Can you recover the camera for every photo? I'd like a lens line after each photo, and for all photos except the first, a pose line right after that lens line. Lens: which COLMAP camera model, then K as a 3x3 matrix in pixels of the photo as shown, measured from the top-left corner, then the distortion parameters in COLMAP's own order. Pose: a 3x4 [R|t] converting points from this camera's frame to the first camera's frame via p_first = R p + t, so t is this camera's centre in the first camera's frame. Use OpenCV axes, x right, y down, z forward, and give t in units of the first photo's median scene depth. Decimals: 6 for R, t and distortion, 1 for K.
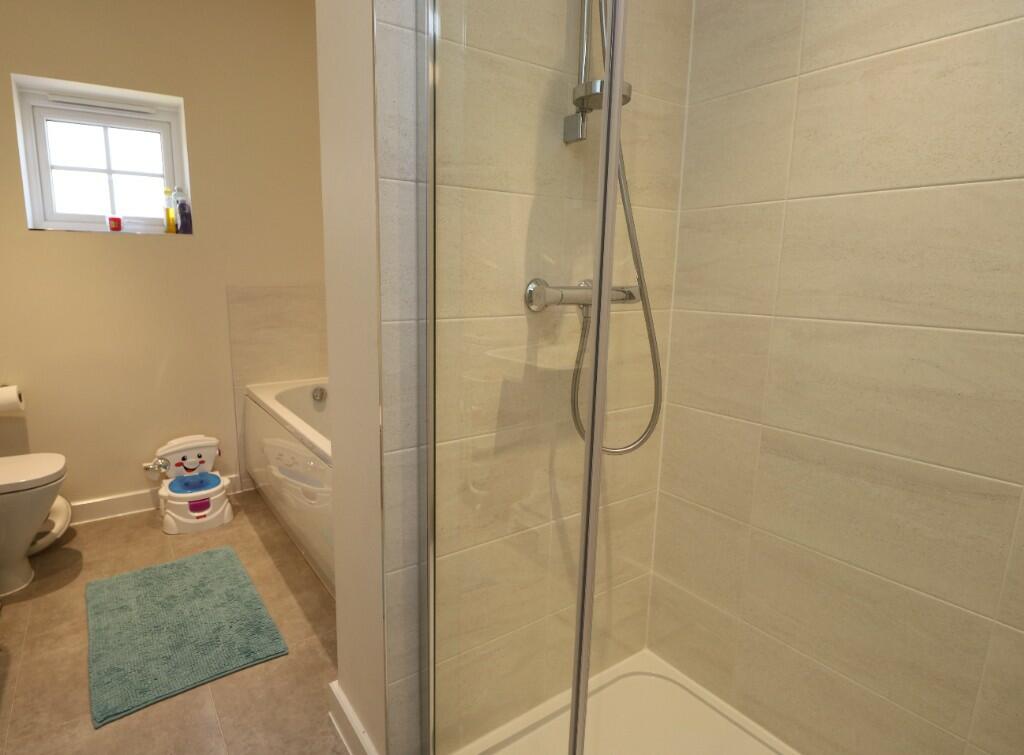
lens RADIAL K [[619.8, 0, 512.0], [0, 619.8, 377.5], [0, 0, 1]] dist [-0.002422, -0.013478]
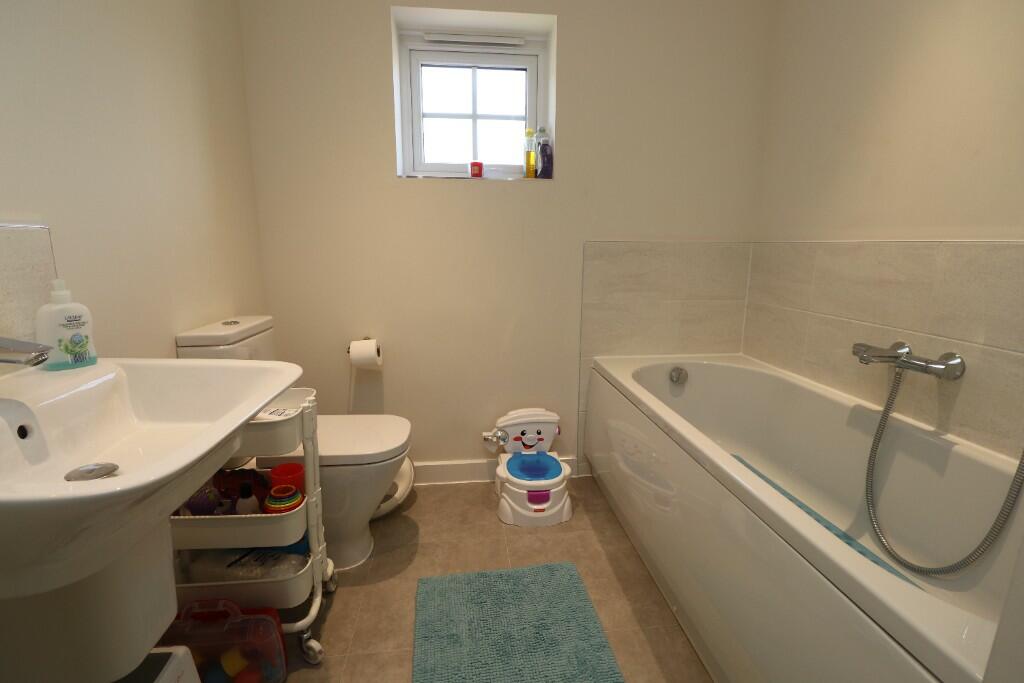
lens RADIAL K [[462.6, 0, 512.0], [0, 462.6, 341.5], [0, 0, 1]] dist [-0.001210, -0.009787]
pose [[0.895936, 0.084645, -0.436042, -0.273492], [-0.078471, 0.996397, 0.032187, -0.021648], [0.437196, 0.005380, 0.899350, 0.405038]]
